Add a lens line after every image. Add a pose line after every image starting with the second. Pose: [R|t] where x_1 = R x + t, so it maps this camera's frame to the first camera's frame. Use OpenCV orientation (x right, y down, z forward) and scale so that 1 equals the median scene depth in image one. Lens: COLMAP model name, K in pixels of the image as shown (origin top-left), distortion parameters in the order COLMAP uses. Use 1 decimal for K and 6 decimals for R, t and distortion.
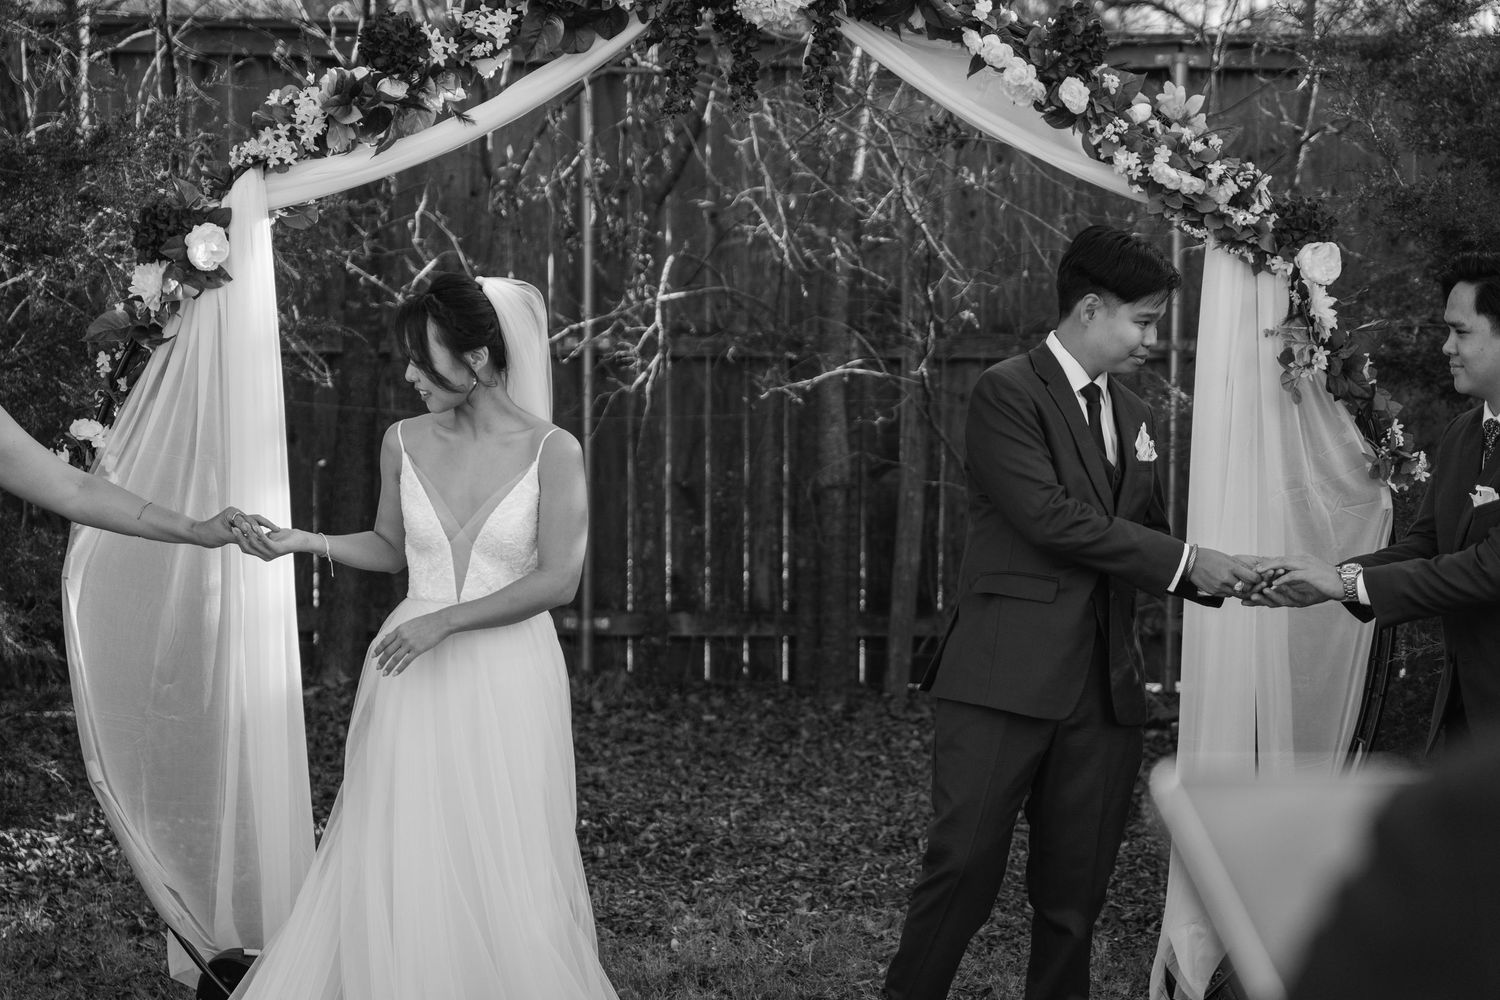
lens RADIAL K [[2982.5, 0, 752.1], [0, 2982.5, 496.8], [0, 0, 1]] dist [-0.023879, 0.000000]
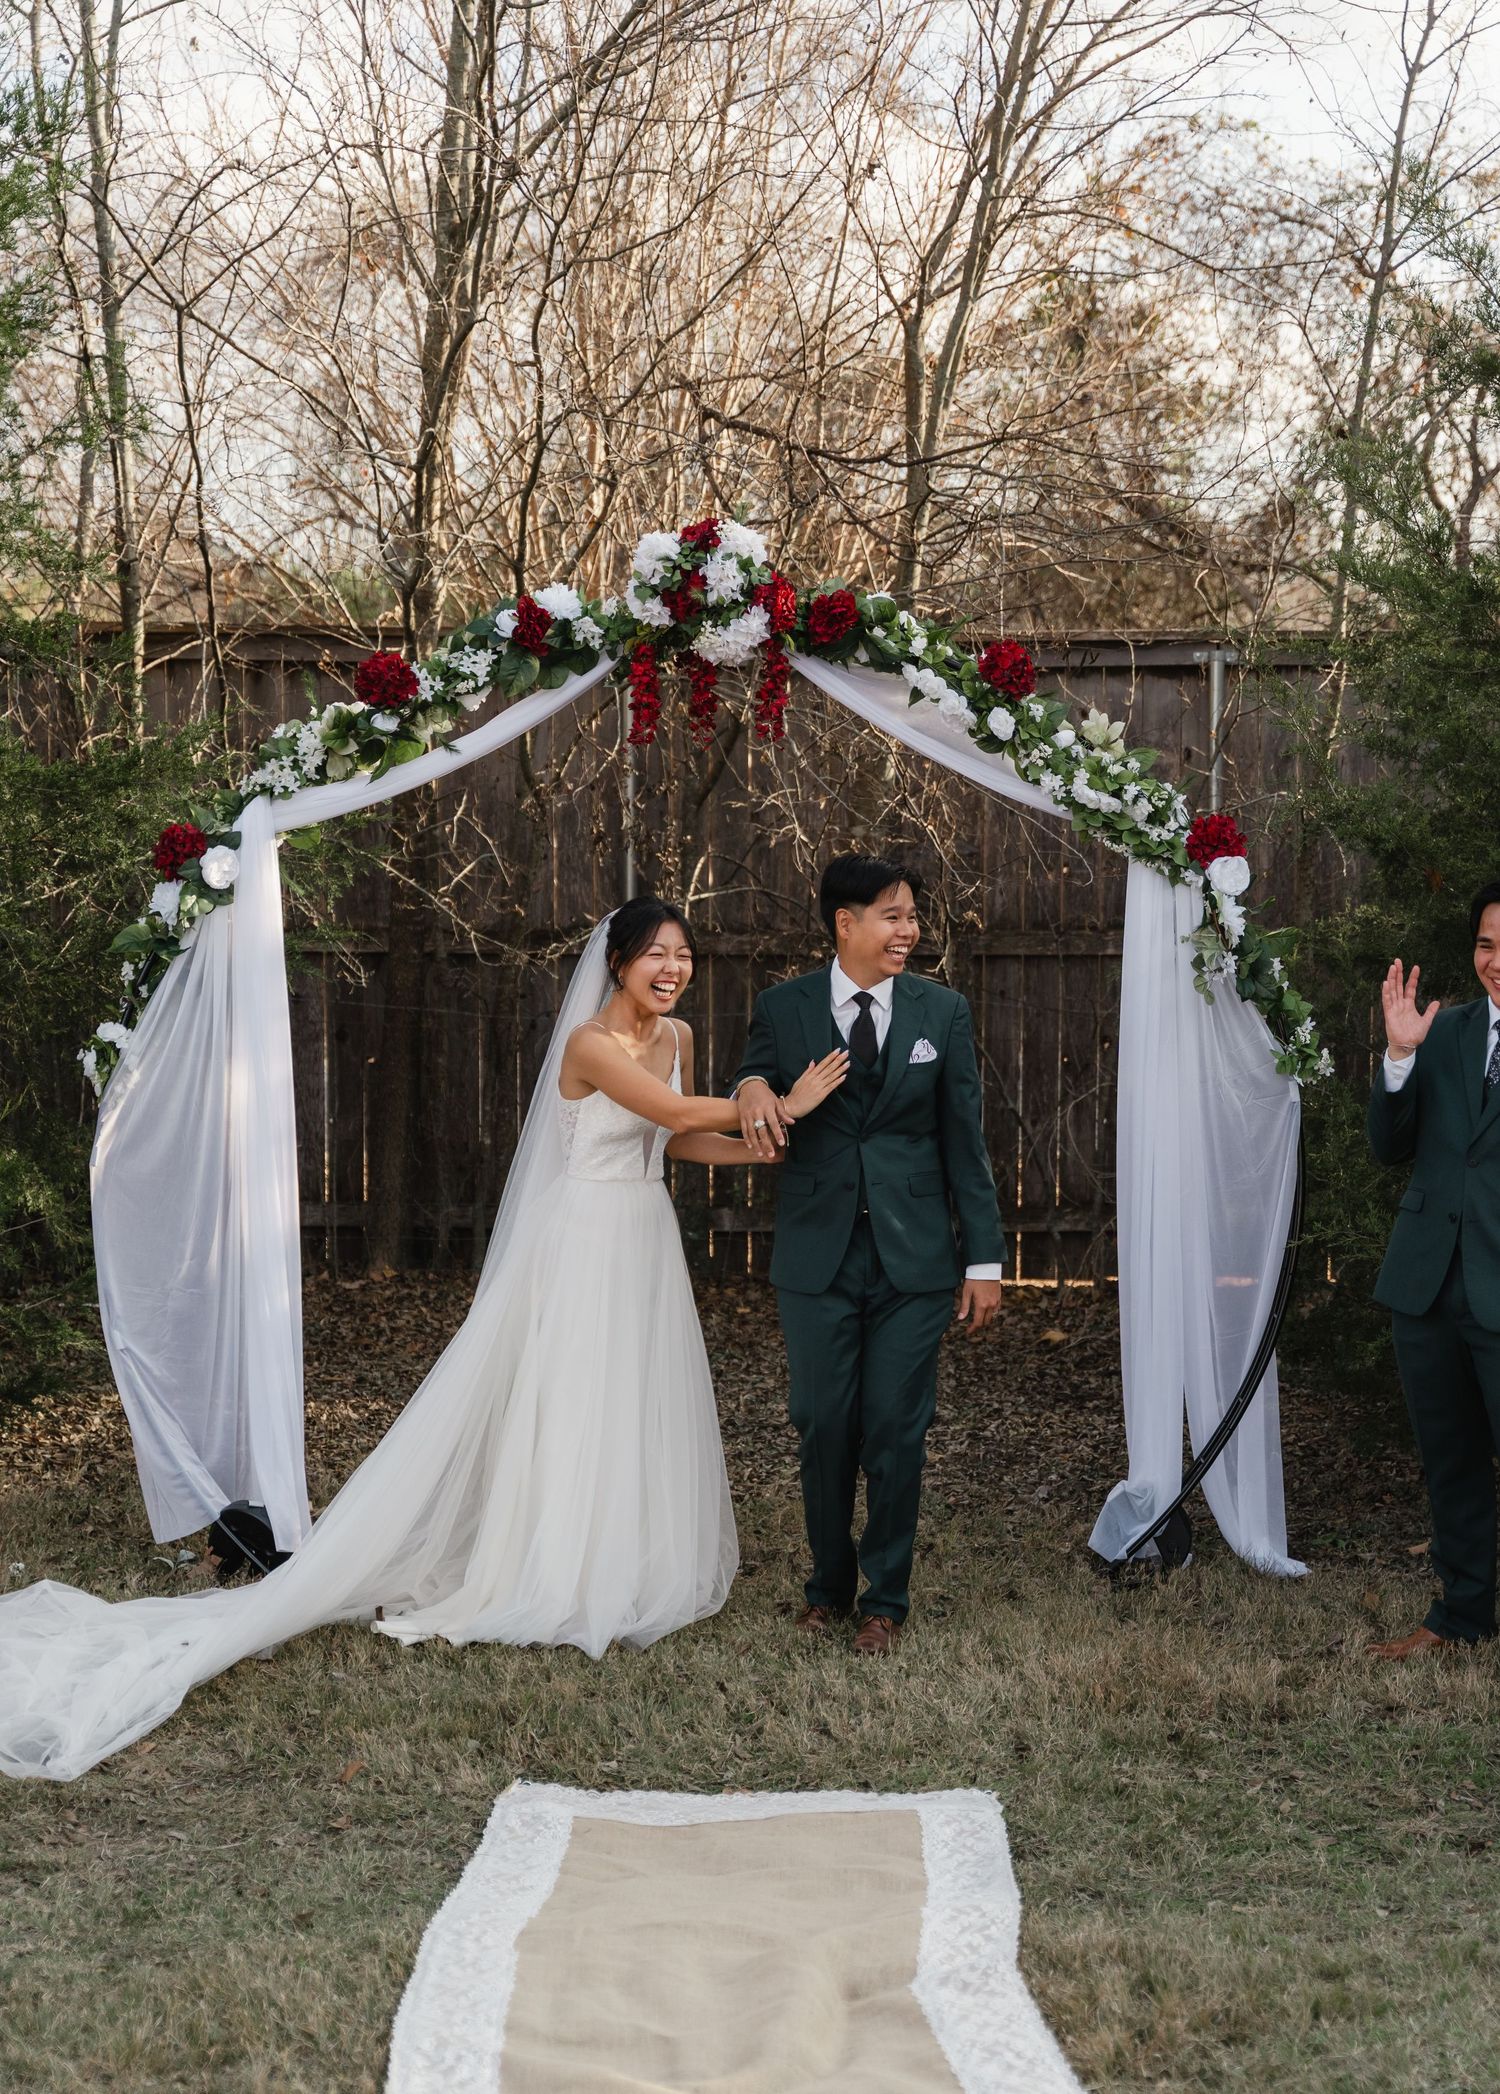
lens RADIAL K [[3261.0, 0, 753.8], [0, 3261.0, 1034.7], [0, 0, 1]] dist [-0.138882, 0.000000]
pose [[0.998969, -0.005083, -0.045116, 0.069022], [0.004251, 0.999820, -0.018515, 0.001277], [0.045202, 0.018304, 0.998810, -0.191913]]
